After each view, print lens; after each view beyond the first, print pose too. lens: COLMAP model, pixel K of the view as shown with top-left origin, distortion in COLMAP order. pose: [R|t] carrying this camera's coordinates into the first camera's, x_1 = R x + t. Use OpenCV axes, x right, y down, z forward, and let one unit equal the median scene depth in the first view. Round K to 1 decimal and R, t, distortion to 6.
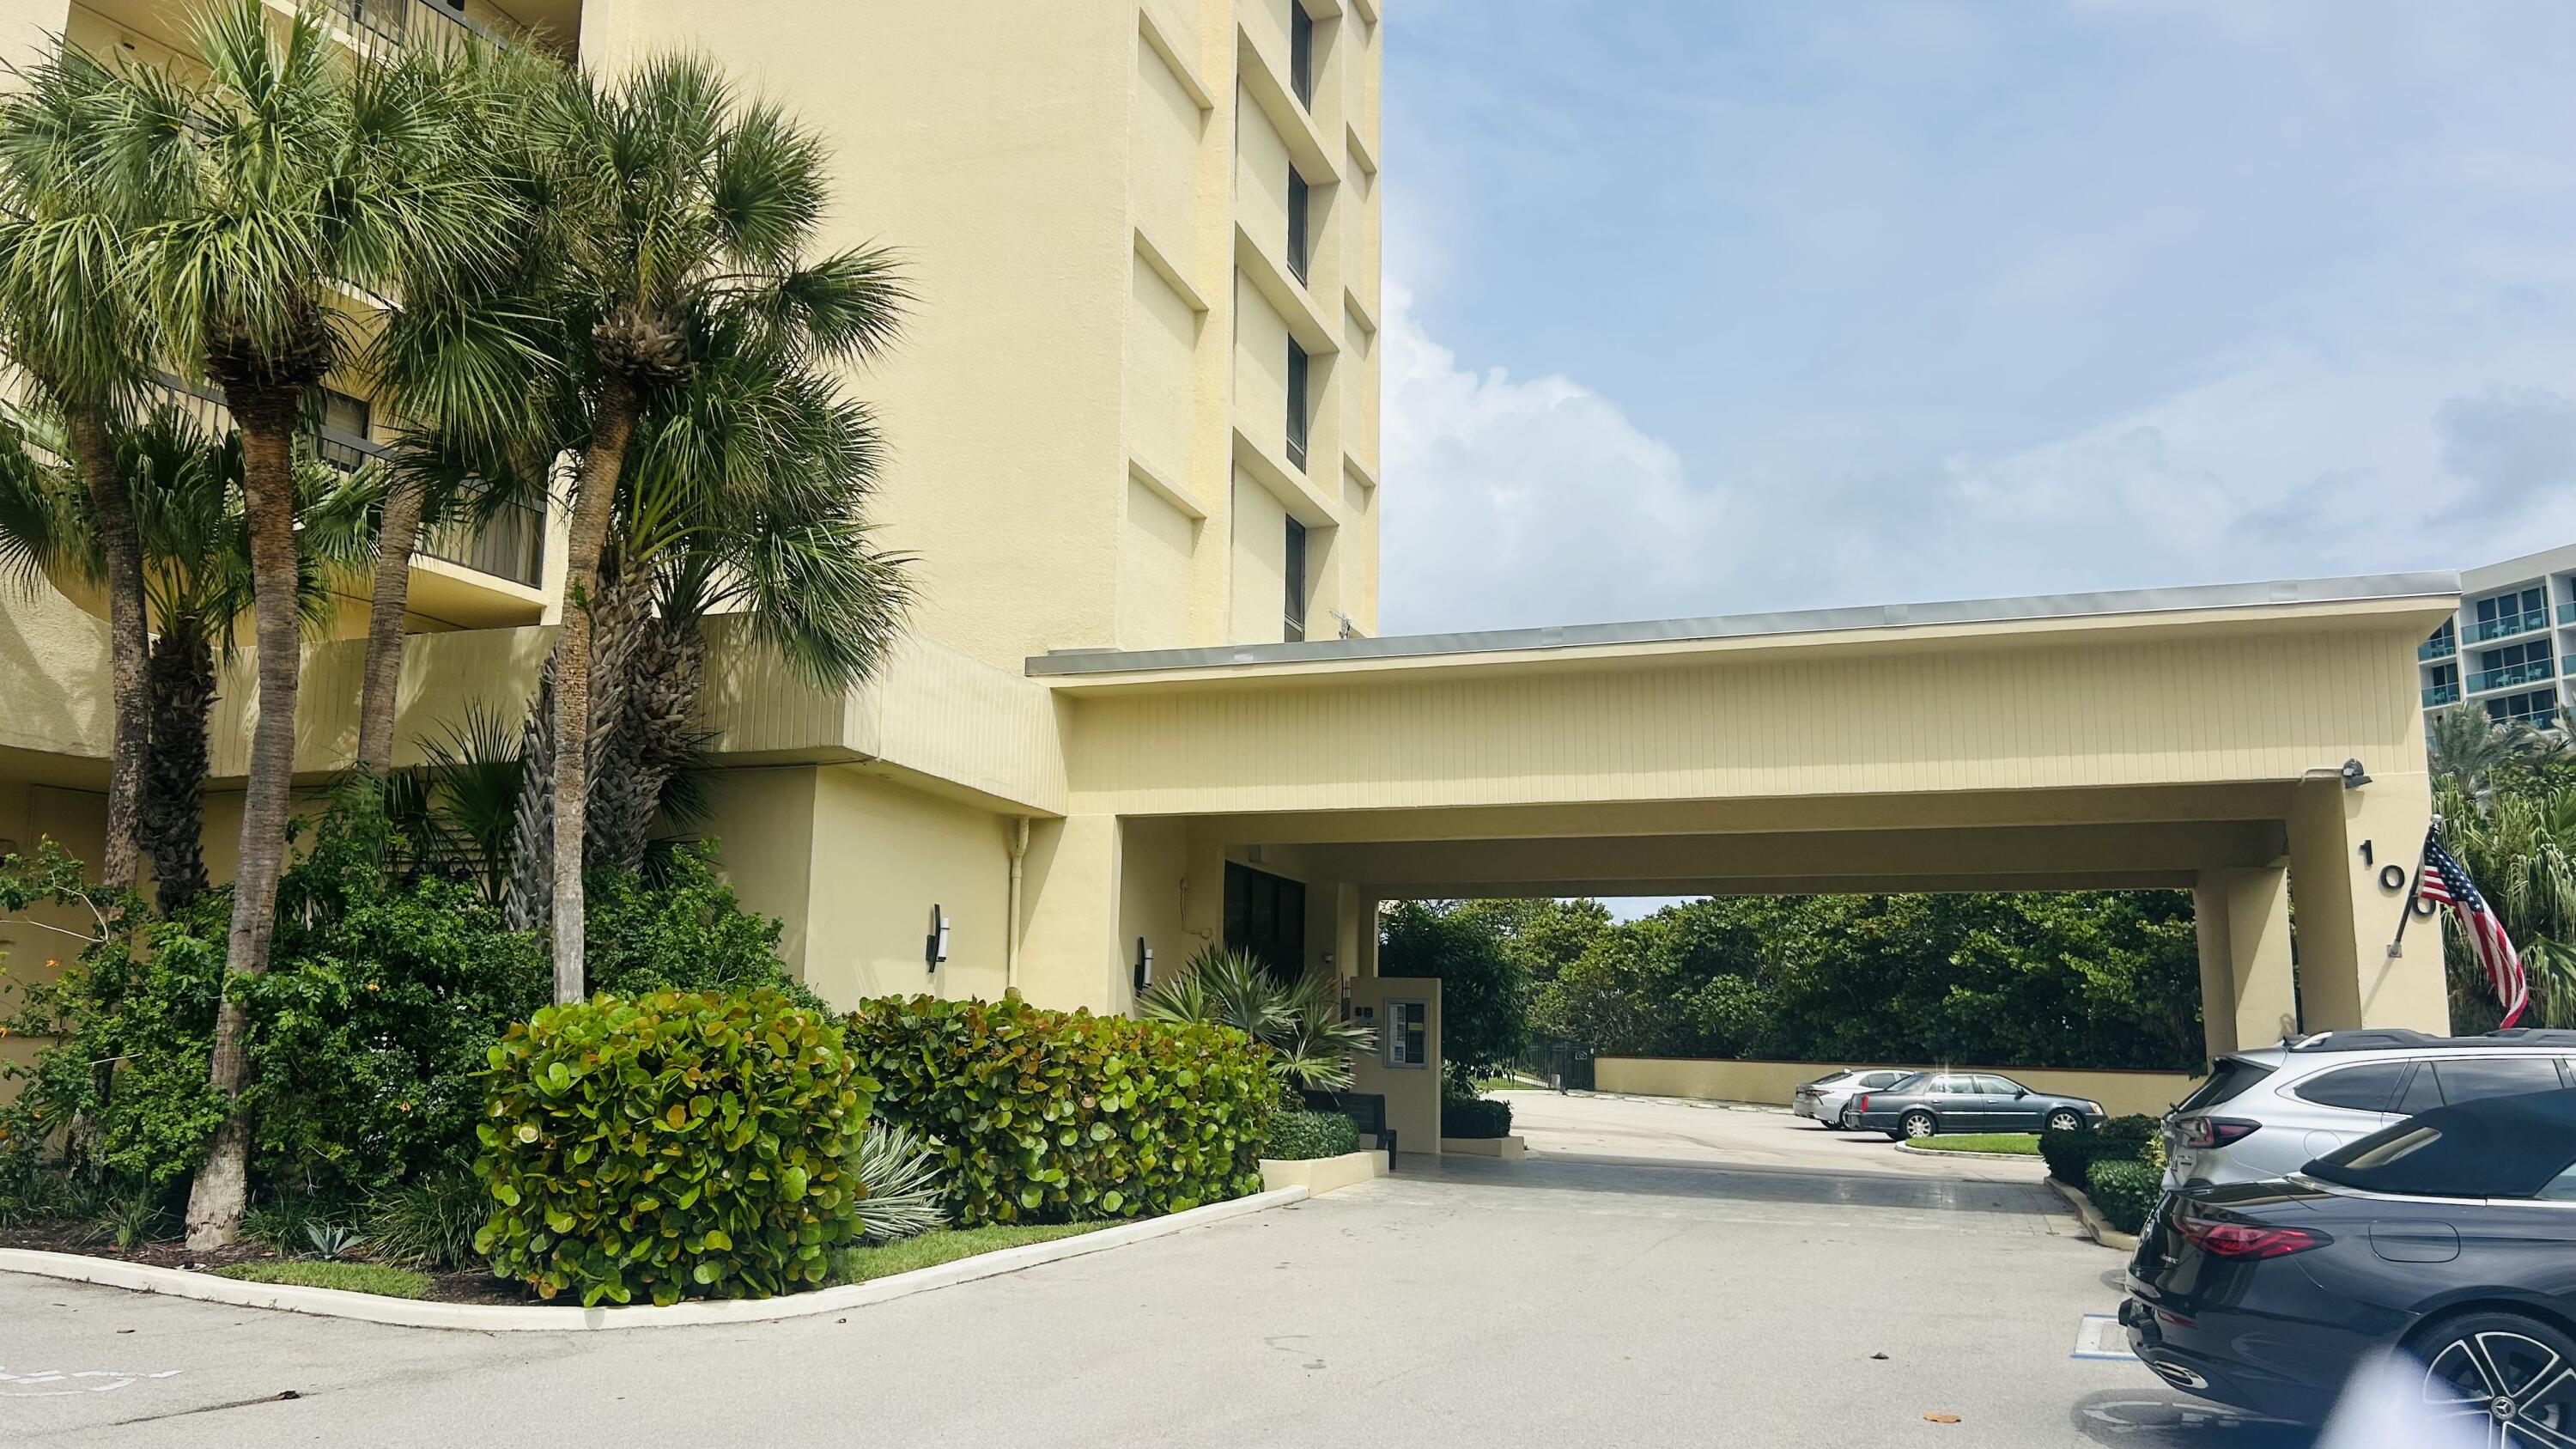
lens RADIAL K [[1939.0, 0, 1299.9], [0, 1939.0, 722.7], [0, 0, 1]] dist [0.021953, -0.001832]
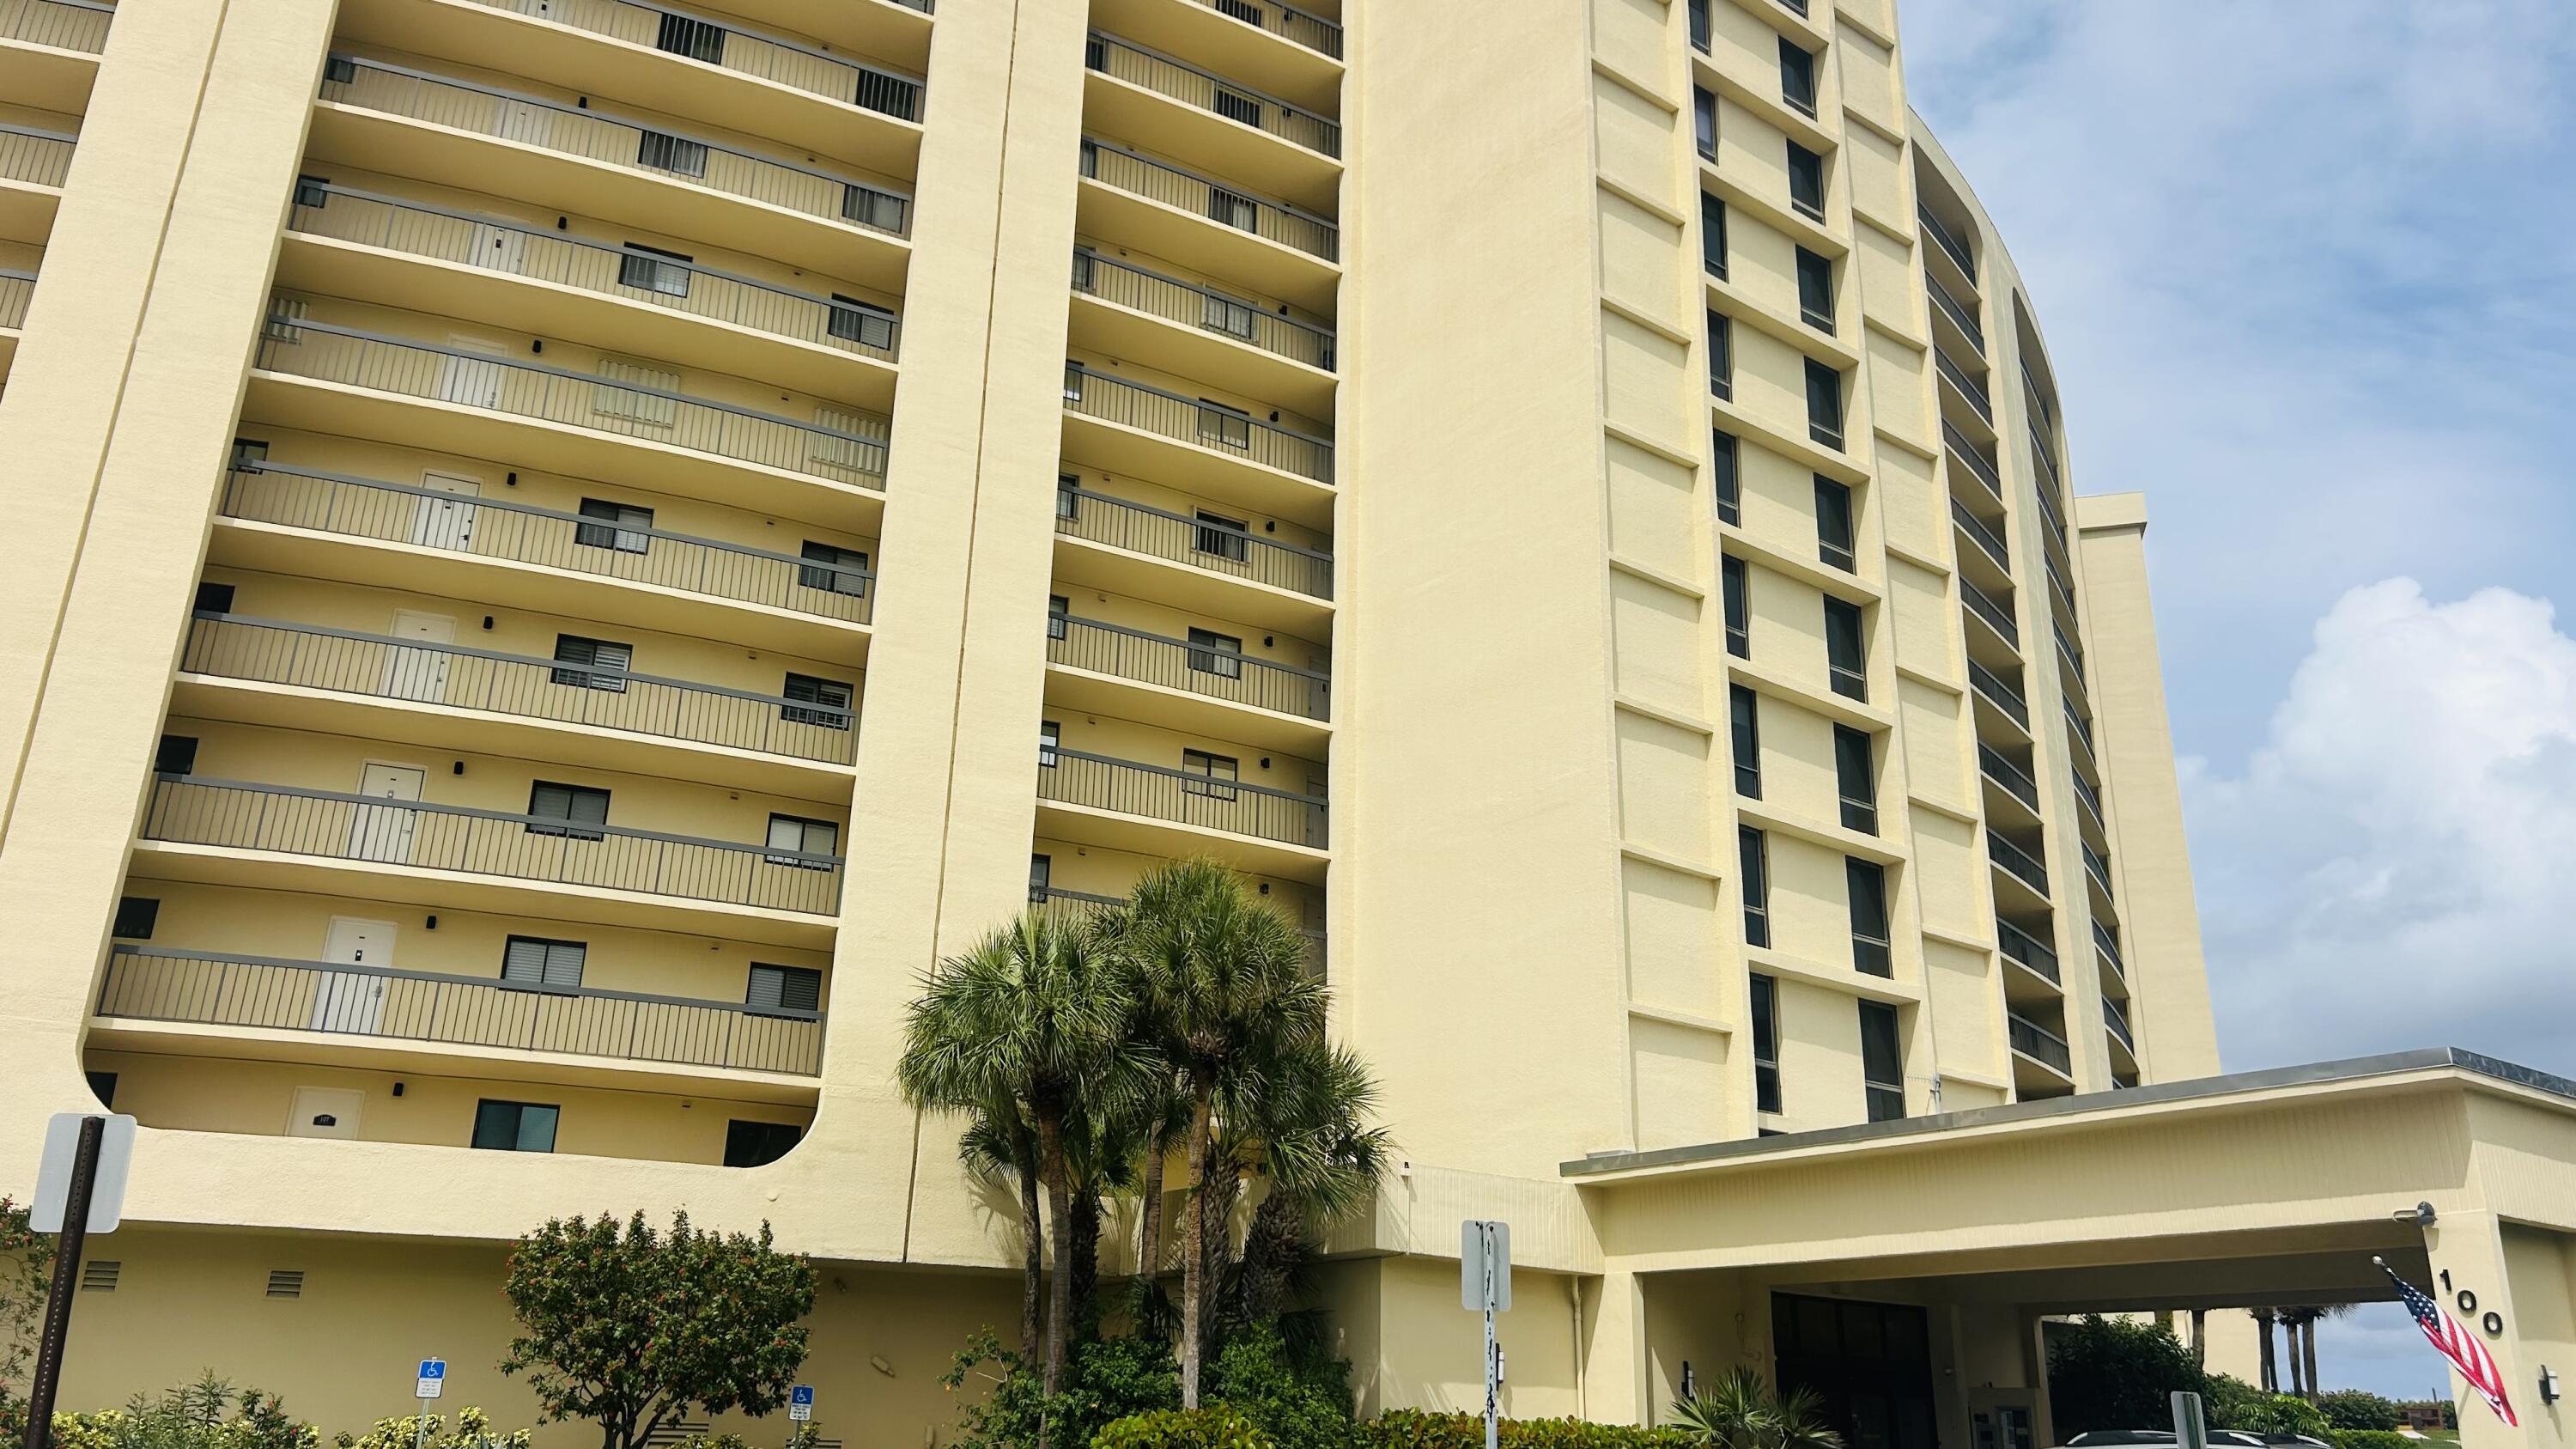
lens RADIAL K [[1939.0, 0, 1299.9], [0, 1939.0, 722.7], [0, 0, 1]] dist [0.021953, -0.001832]
pose [[0.835398, -0.188941, -0.516151, 0.630903], [0.084326, 0.972001, -0.219326, -0.064577], [0.543139, 0.139700, 0.827940, -0.460018]]
